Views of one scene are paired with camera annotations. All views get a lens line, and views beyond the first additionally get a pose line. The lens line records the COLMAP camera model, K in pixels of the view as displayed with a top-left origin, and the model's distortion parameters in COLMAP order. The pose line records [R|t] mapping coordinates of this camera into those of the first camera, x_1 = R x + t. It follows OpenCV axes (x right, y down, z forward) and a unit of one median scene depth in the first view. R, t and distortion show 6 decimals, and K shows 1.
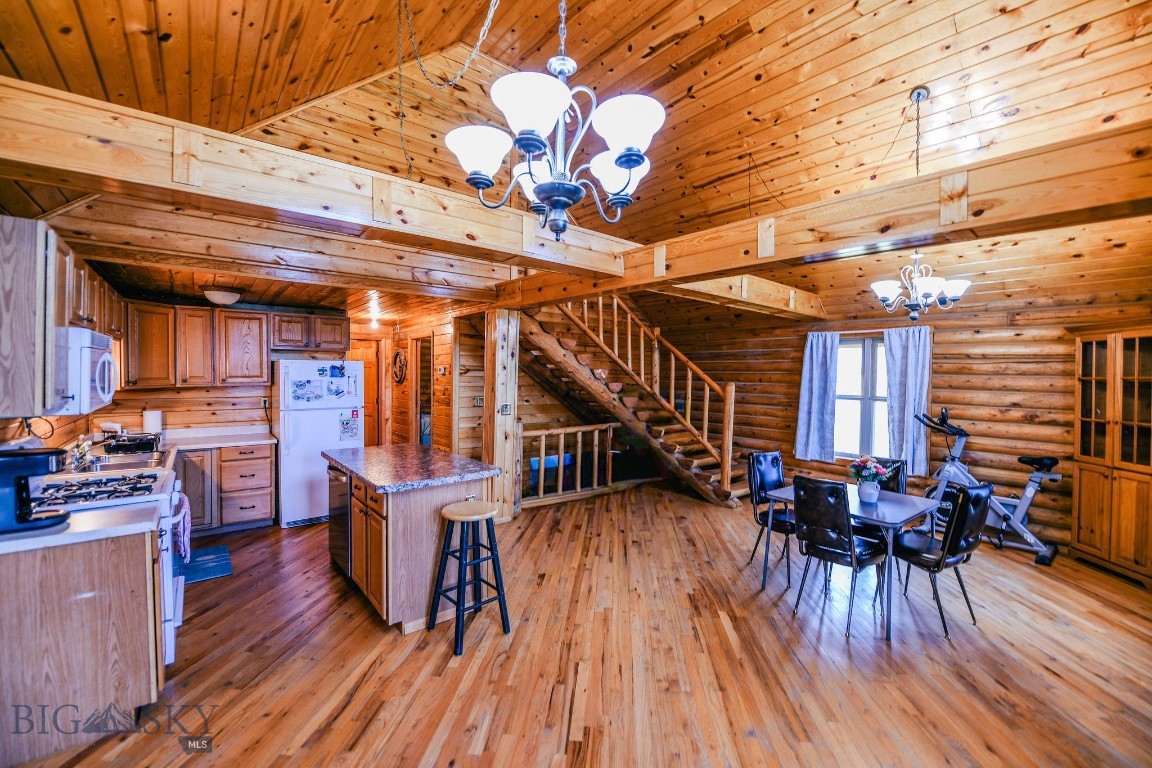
lens RADIAL K [[481.9, 0, 577.5], [0, 481.9, 382.0], [0, 0, 1]] dist [-0.011546, -0.000225]
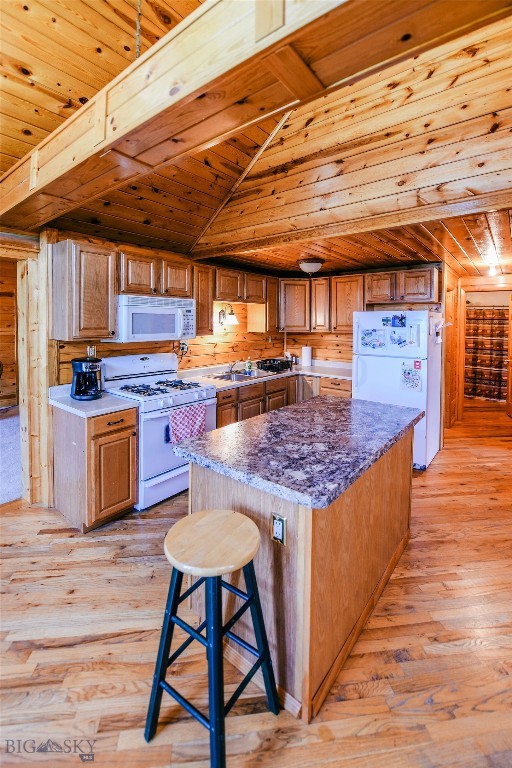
lens RADIAL K [[321.3, 0, 257.7], [0, 321.3, 327.1], [0, 0, 1]] dist [-0.011546, -0.000225]
pose [[0.201356, 0.007123, -0.979492, 0.115332], [-0.026431, 0.999649, 0.001836, -0.002824], [0.979161, 0.025519, 0.201474, 0.587418]]
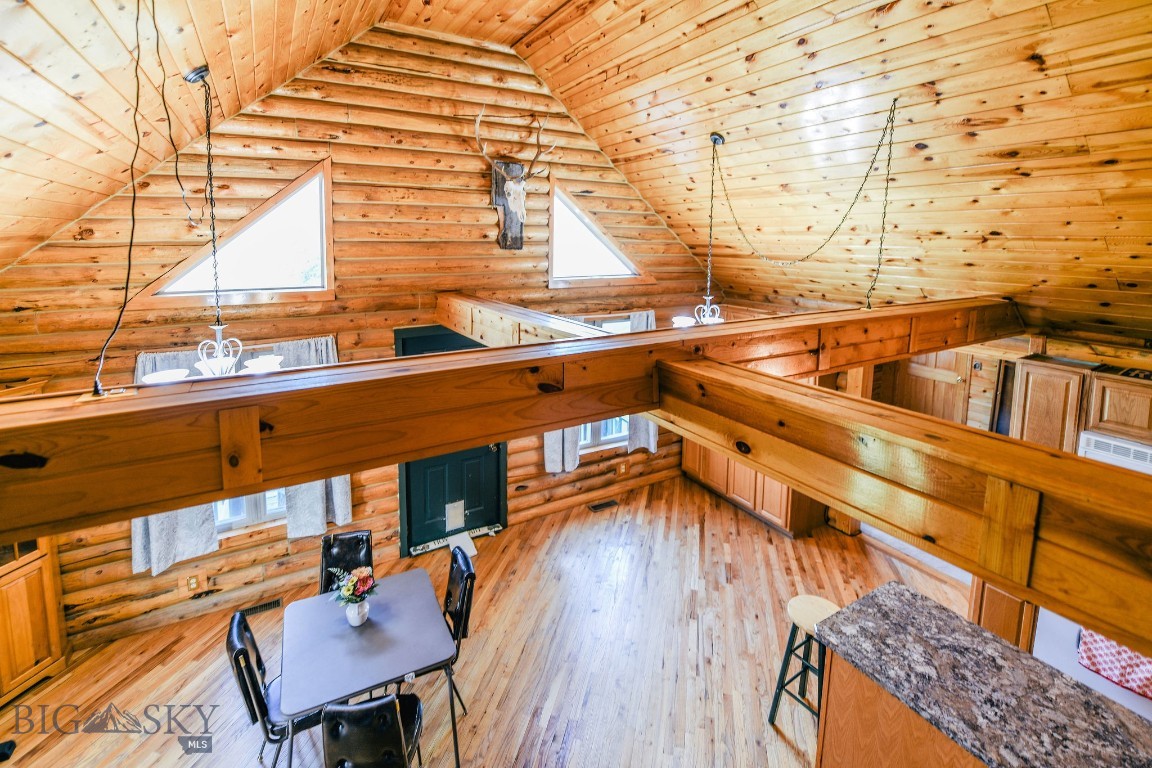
lens RADIAL K [[515.8, 0, 555.5], [0, 515.8, 291.9], [0, 0, 1]] dist [-0.017063, -0.000305]
pose [[-0.980285, -0.041098, 0.193267, 0.080501], [-0.018617, 0.992989, 0.116731, -0.314450], [-0.196710, 0.110832, -0.974177, 1.265290]]
